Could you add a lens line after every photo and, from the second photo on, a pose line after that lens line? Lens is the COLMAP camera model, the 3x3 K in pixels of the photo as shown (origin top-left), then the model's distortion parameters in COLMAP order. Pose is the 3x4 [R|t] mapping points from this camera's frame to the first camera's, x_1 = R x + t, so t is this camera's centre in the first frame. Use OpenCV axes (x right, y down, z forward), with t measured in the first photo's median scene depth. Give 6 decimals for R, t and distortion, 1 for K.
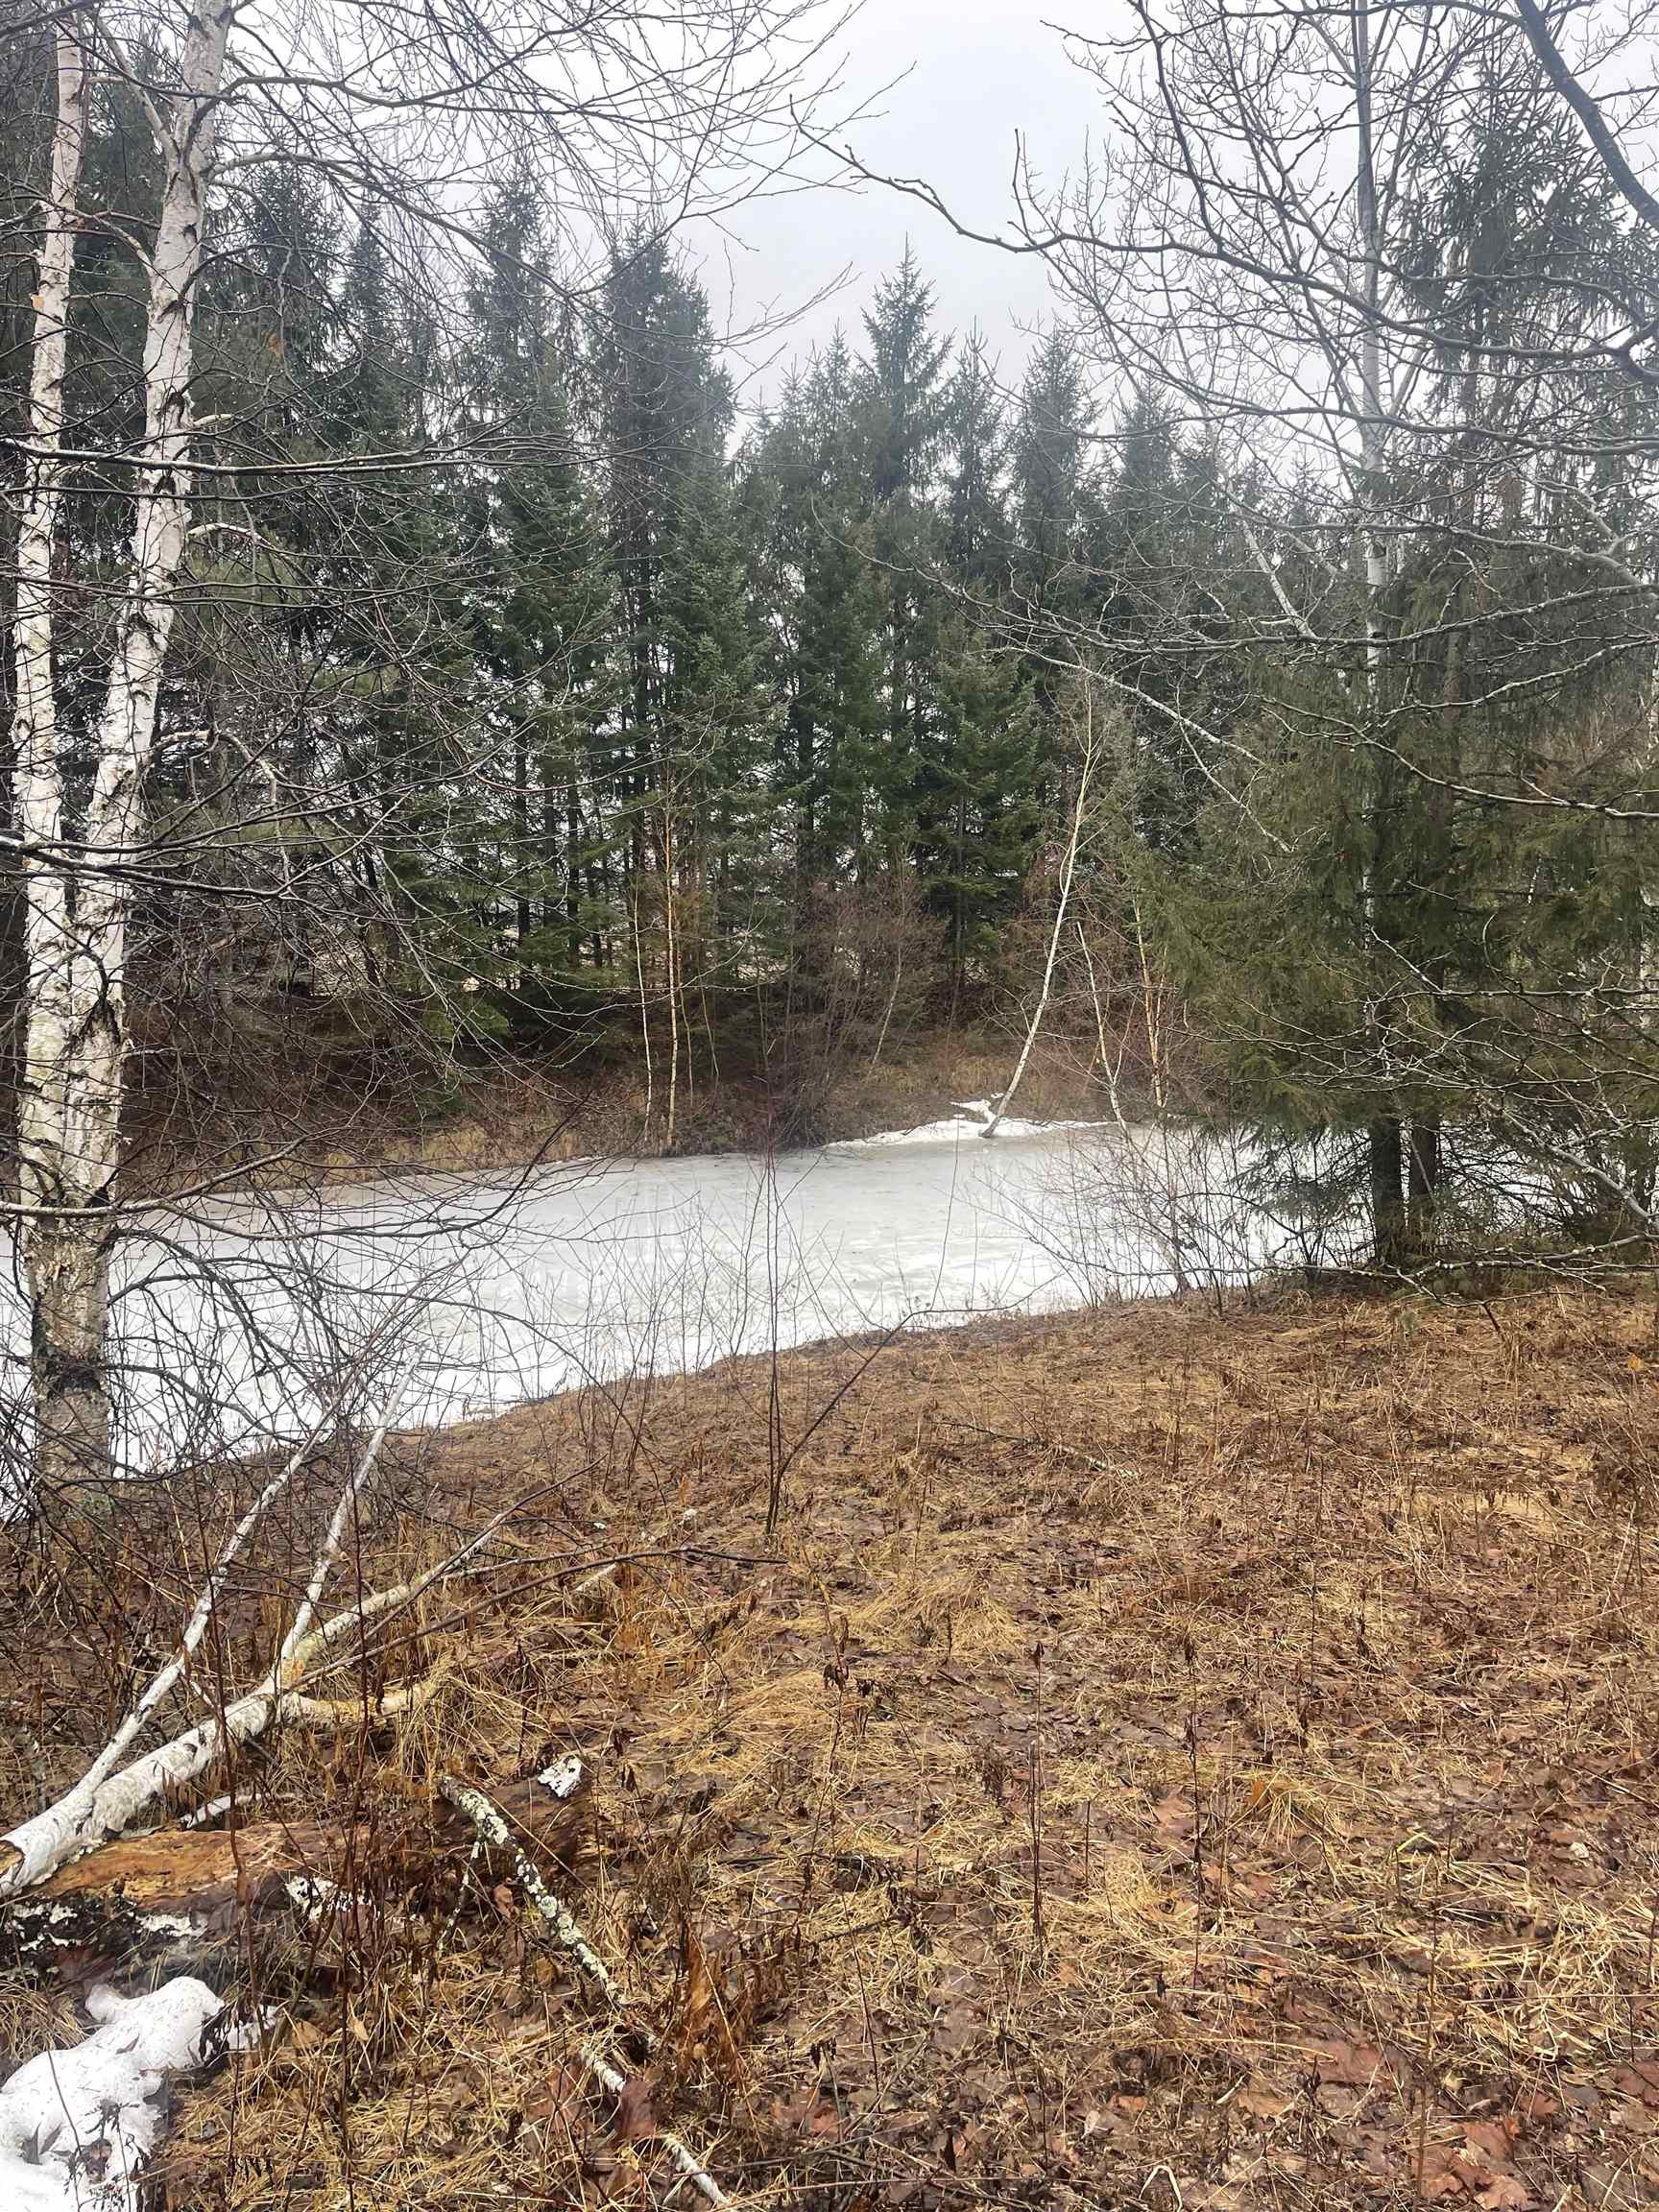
lens RADIAL K [[1657.0, 0, 826.8], [0, 1657.0, 1100.5], [0, 0, 1]] dist [0.068154, -0.092577]
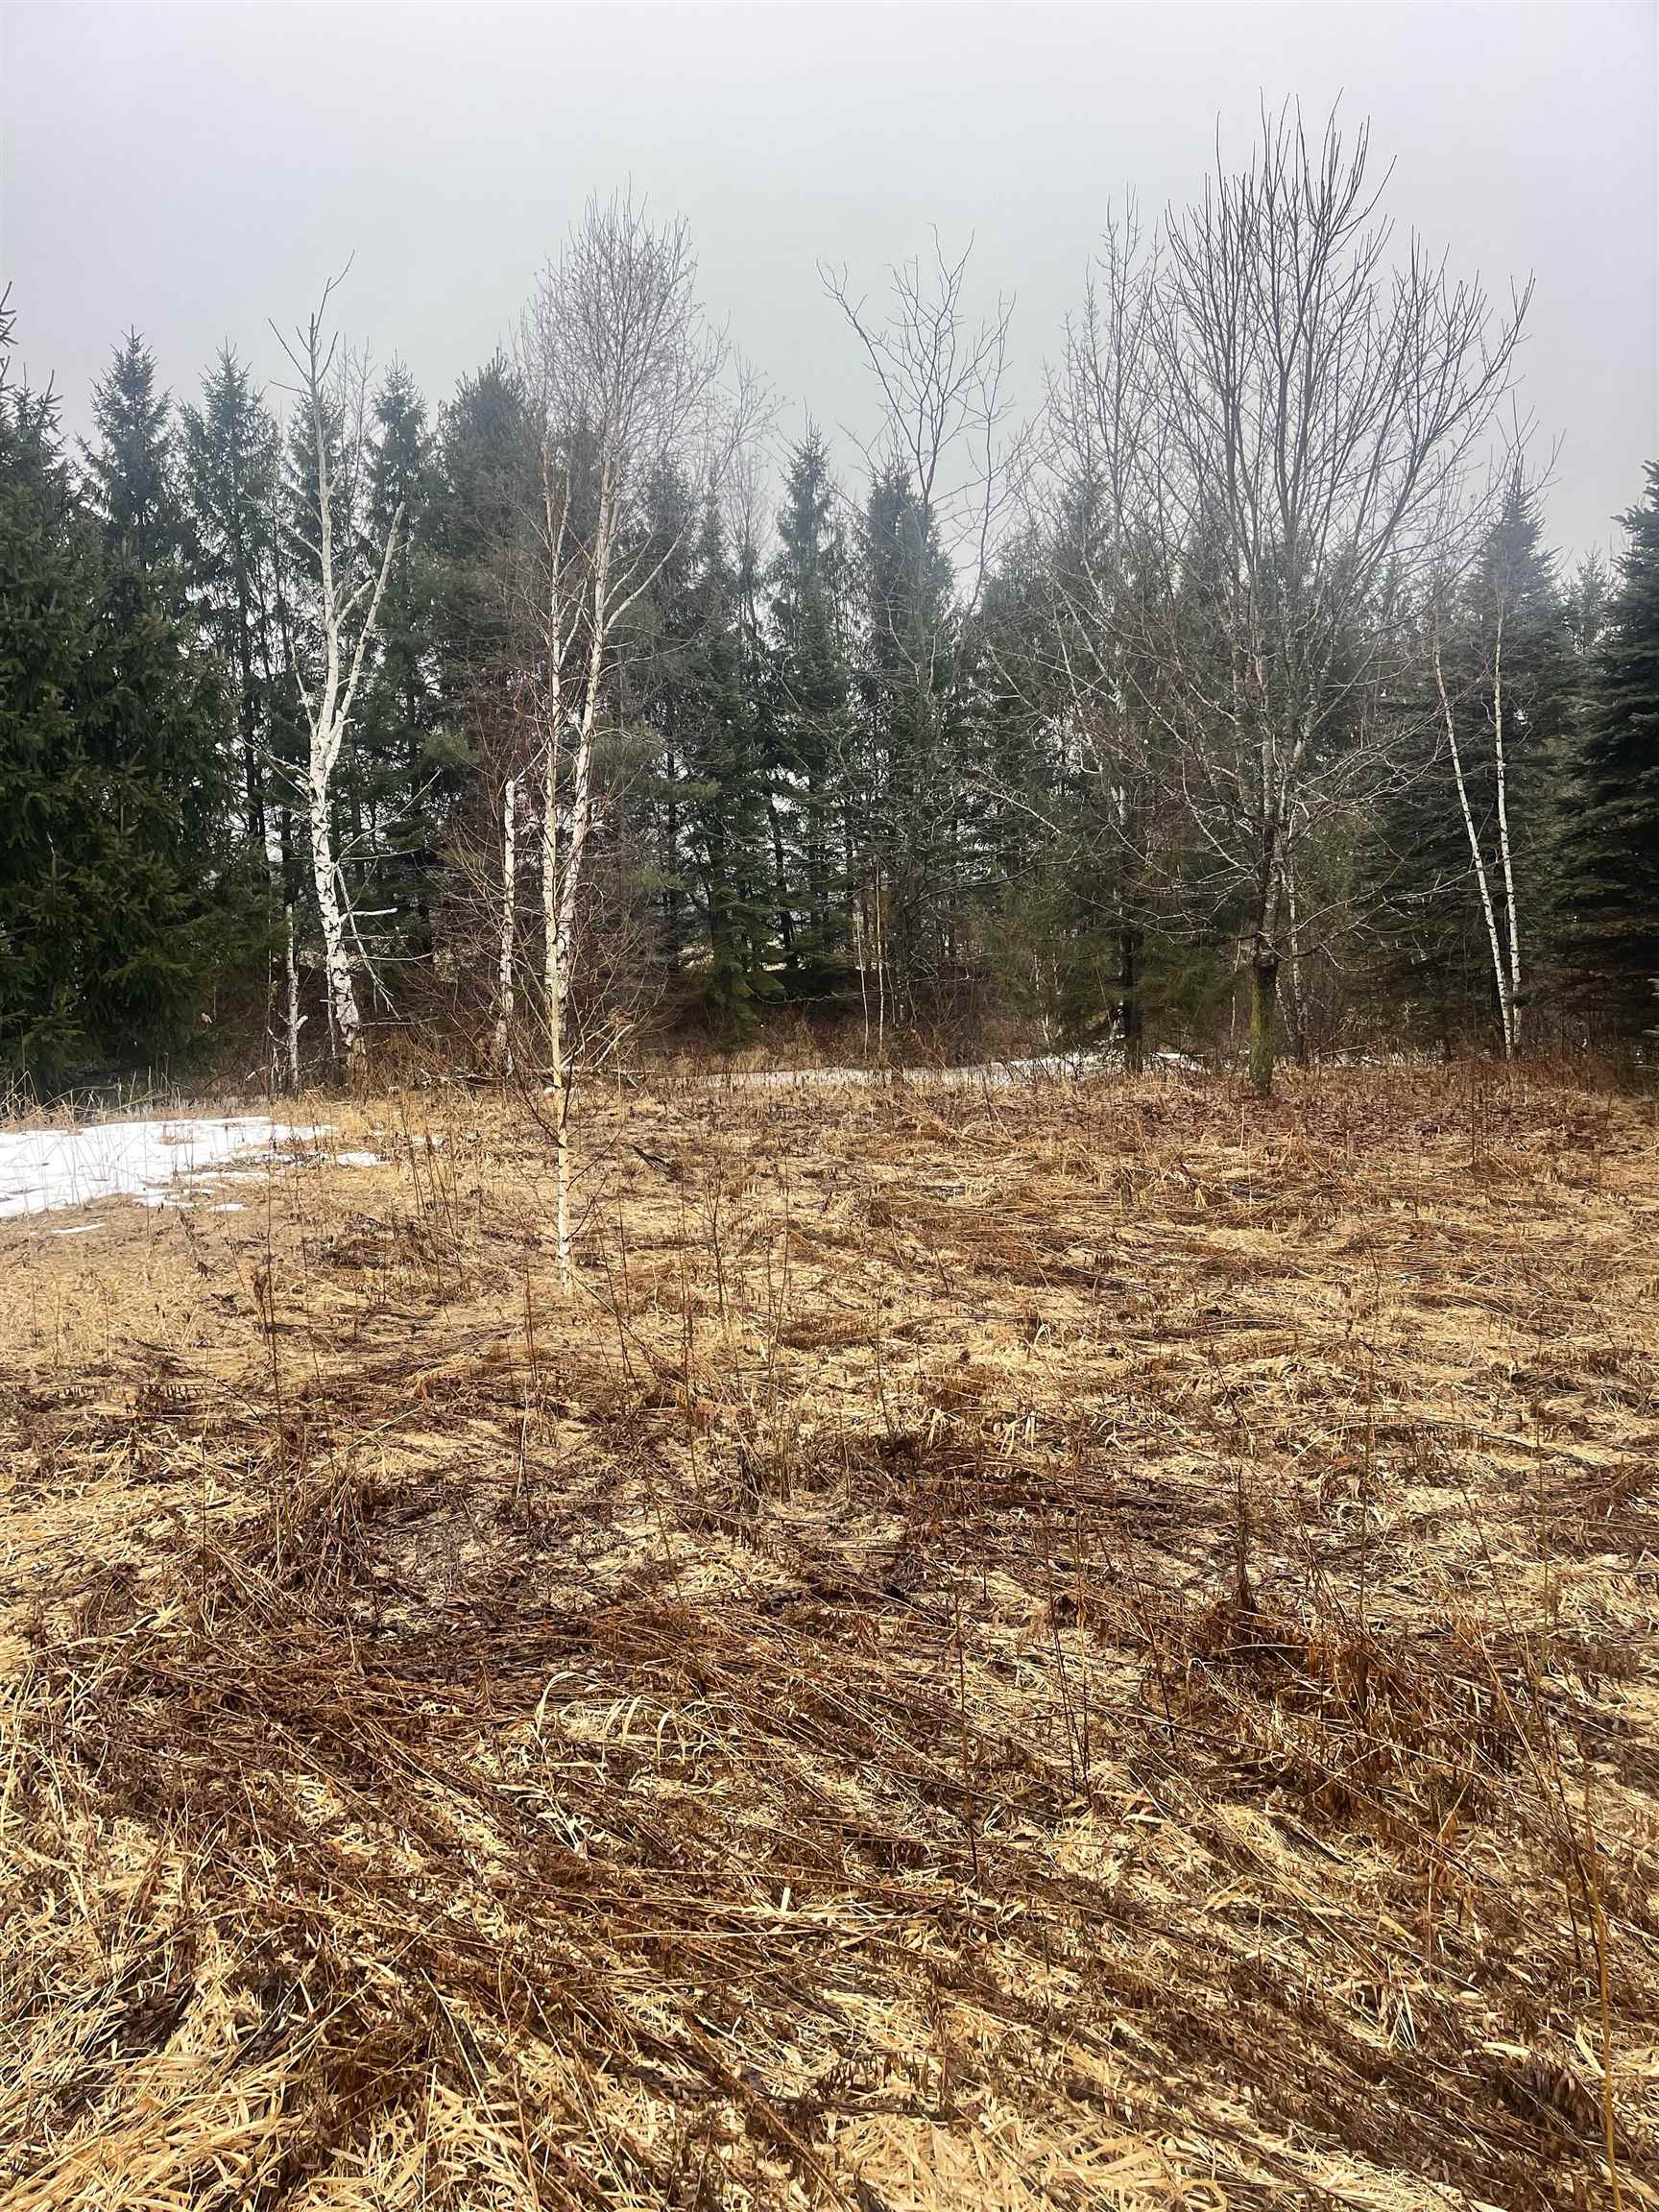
lens RADIAL K [[1657.0, 0, 832.4], [0, 1657.0, 1108.0], [0, 0, 1]] dist [0.068154, -0.092577]
pose [[0.970885, 0.012504, -0.239218, 0.213361], [-0.010831, 0.999907, 0.008308, 0.050050], [0.239300, -0.005476, 0.970930, -0.503900]]
